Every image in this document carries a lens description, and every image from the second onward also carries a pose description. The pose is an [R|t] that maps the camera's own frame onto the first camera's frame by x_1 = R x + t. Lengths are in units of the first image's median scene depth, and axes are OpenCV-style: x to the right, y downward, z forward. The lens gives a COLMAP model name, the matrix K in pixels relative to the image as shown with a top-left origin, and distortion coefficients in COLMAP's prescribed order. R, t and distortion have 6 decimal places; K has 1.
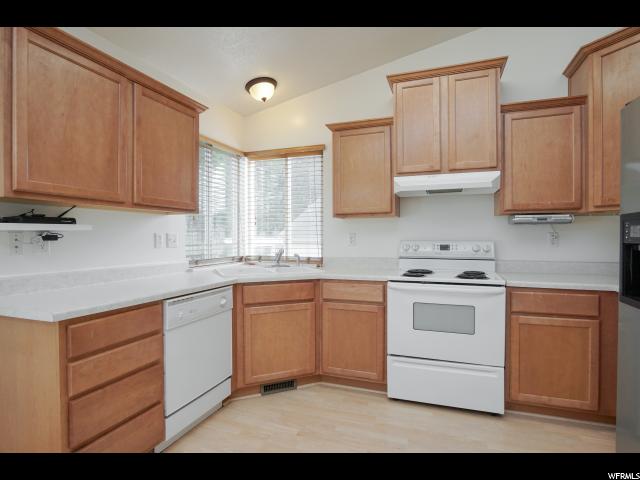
lens RADIAL K [[343.8, 0, 316.2], [0, 343.8, 239.5], [0, 0, 1]] dist [-0.025525, 0.000861]
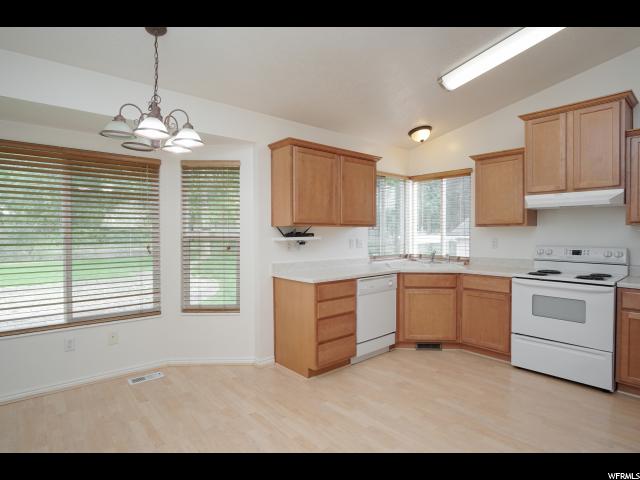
lens RADIAL K [[343.8, 0, 316.2], [0, 343.8, 239.5], [0, 0, 1]] dist [-0.025525, 0.000861]
pose [[0.874610, 0.010483, -0.484714, 0.177443], [-0.002850, 0.999860, 0.016483, -0.042779], [0.484819, -0.013034, 0.874517, -0.501545]]
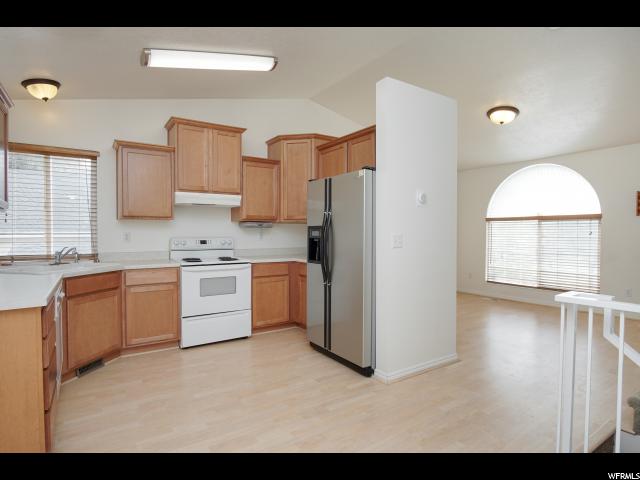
lens RADIAL K [[343.8, 0, 316.2], [0, 343.8, 239.5], [0, 0, 1]] dist [-0.025525, 0.000861]
pose [[0.586431, -0.016045, 0.809840, -0.601132], [0.004491, 0.999853, 0.016558, -0.011023], [-0.809987, -0.006074, 0.586417, -0.281235]]
